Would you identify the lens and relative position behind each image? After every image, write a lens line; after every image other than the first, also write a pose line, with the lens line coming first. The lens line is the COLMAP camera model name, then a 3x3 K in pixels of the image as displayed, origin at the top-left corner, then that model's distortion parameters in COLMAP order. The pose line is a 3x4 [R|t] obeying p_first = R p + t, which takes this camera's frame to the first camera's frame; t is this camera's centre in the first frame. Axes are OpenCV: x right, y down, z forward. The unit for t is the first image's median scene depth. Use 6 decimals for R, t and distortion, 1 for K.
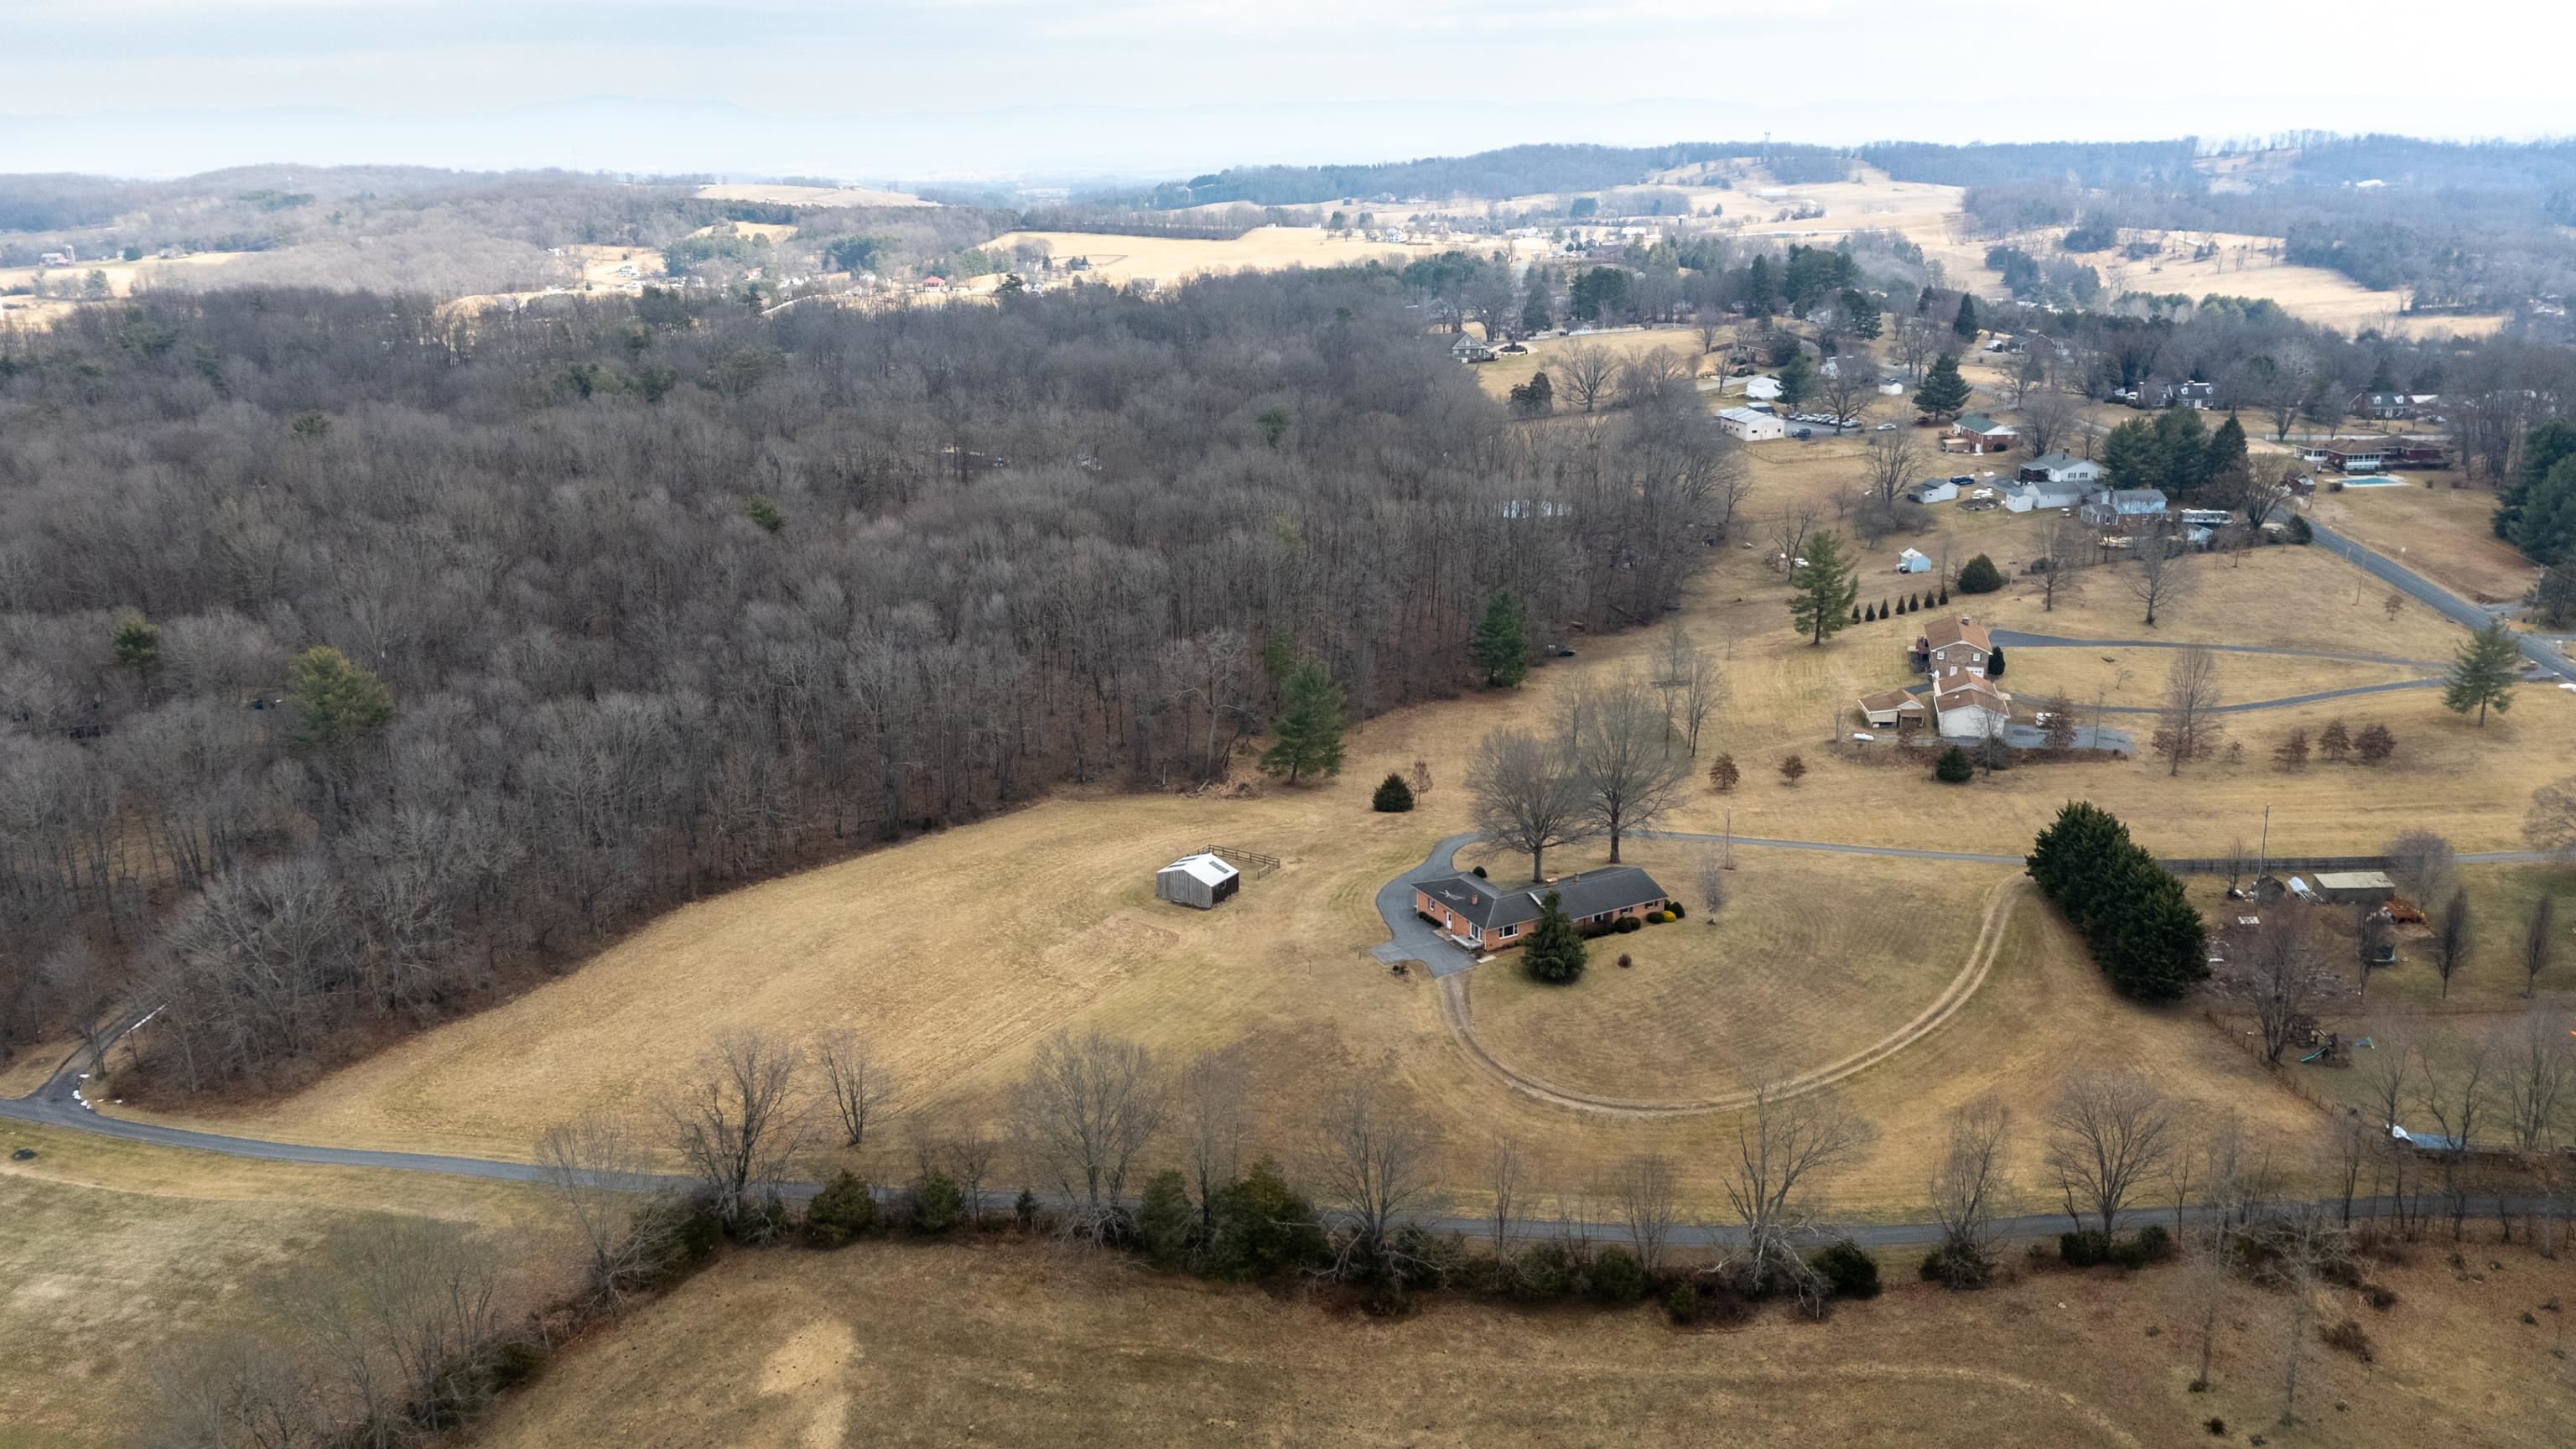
lens RADIAL K [[1916.6, 0, 1288.0], [0, 1916.6, 714.0], [0, 0, 1]] dist [0.064224, -0.047213]
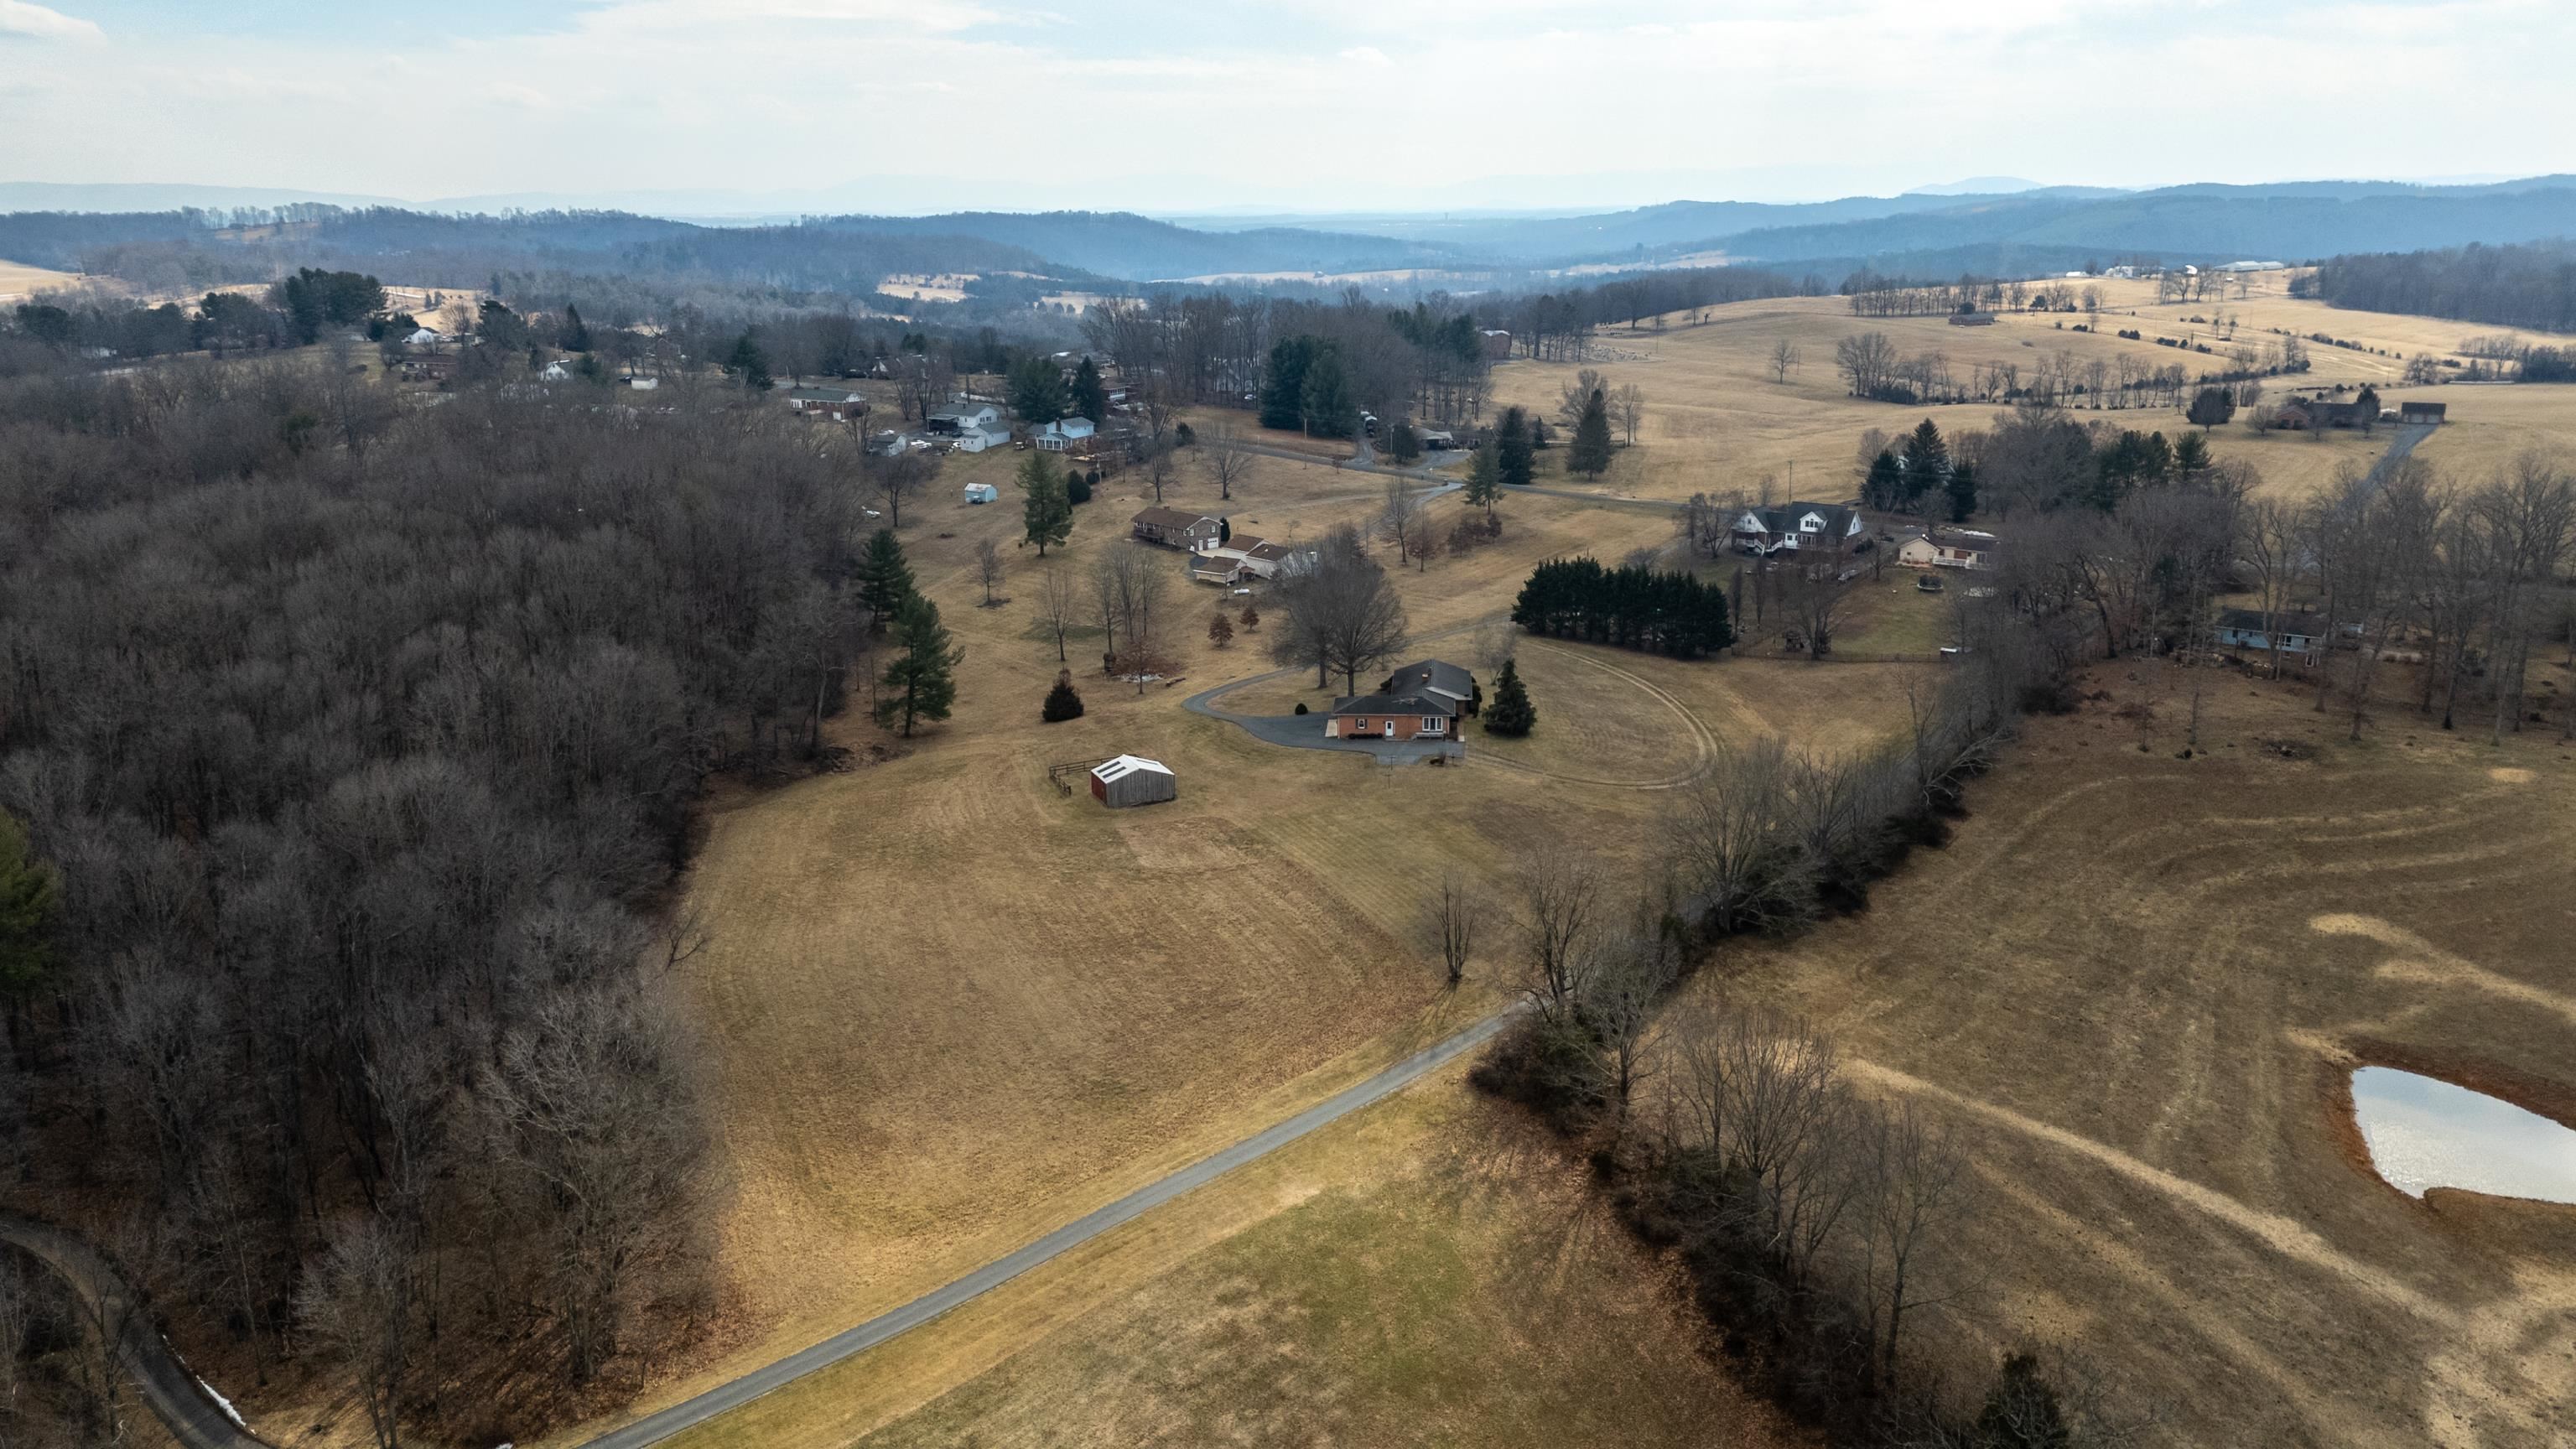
lens RADIAL K [[1916.6, 0, 1285.0], [0, 1916.6, 728.3], [0, 0, 1]] dist [0.064224, -0.047213]
pose [[0.542214, -0.215335, 0.812179, -0.770417], [0.246845, 0.964773, 0.090998, -0.007988], [-0.803163, 0.151142, 0.576268, 0.363531]]
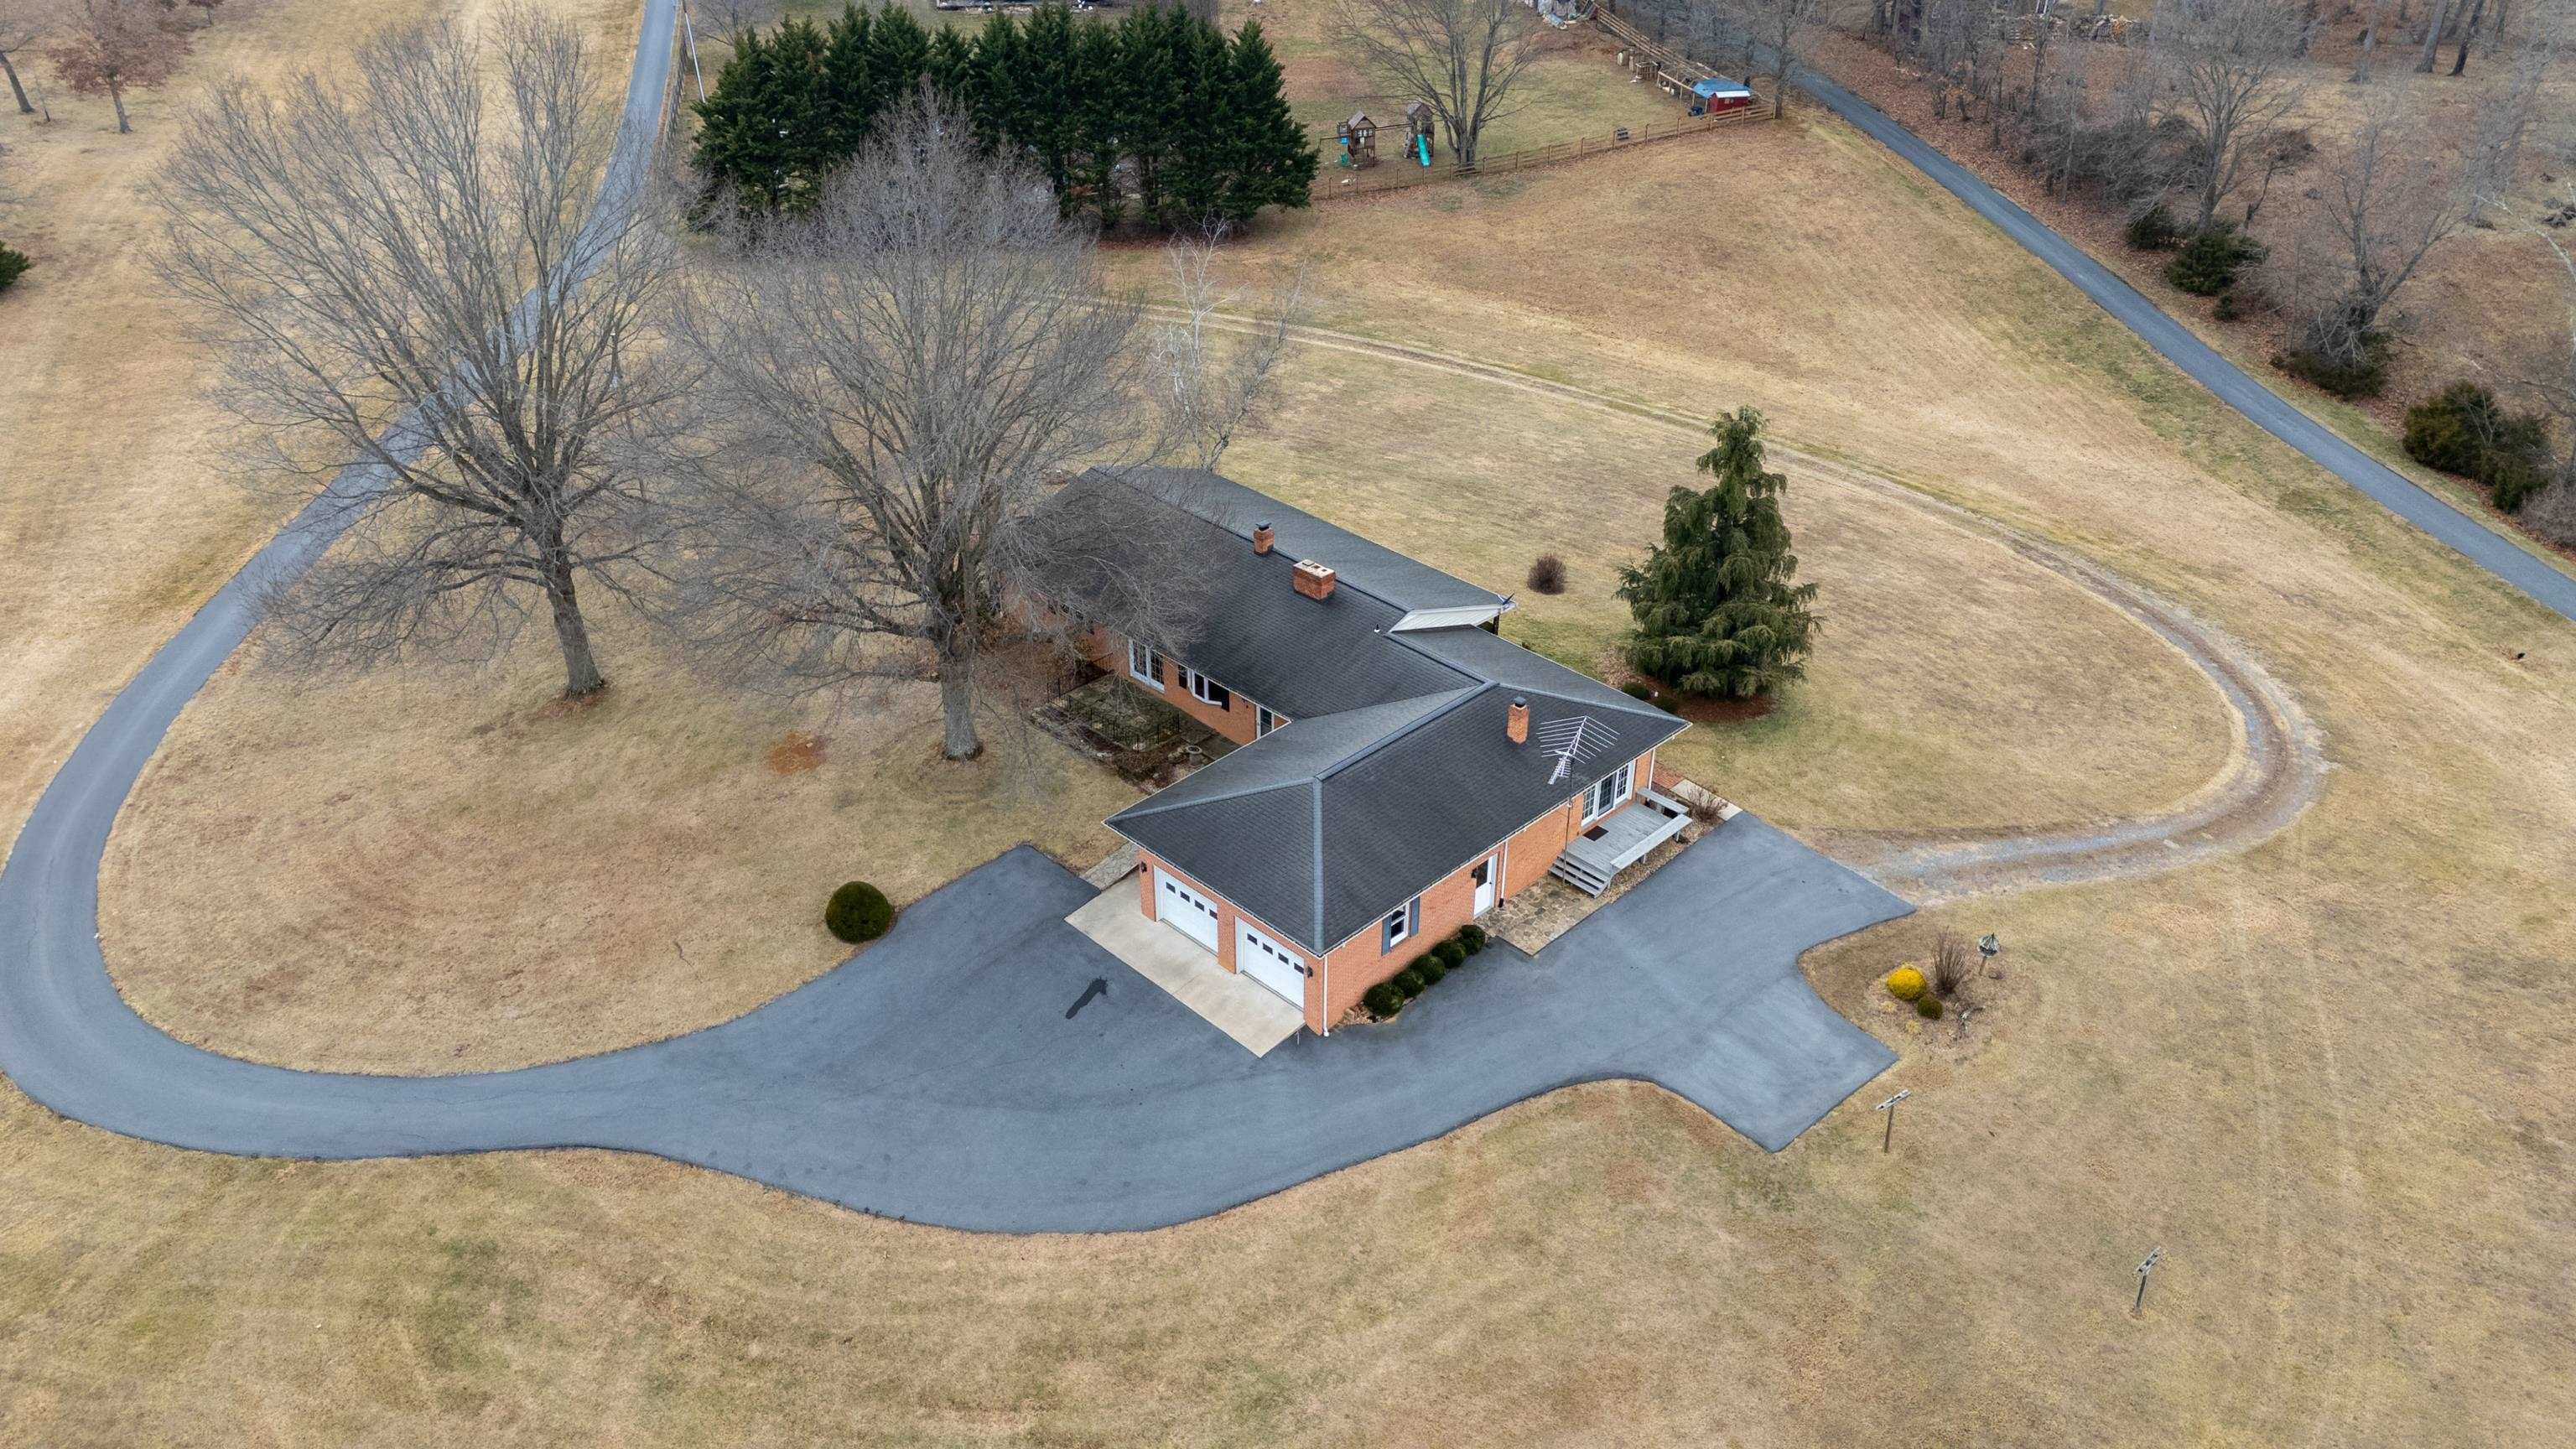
lens RADIAL K [[1916.6, 0, 1284.0], [0, 1916.6, 729.4], [0, 0, 1]] dist [0.064224, -0.047213]
pose [[-0.285168, -0.485816, 0.826233, -0.089403], [0.280892, 0.781819, 0.556649, -0.044899], [-0.916394, 0.390821, -0.086488, 0.933520]]
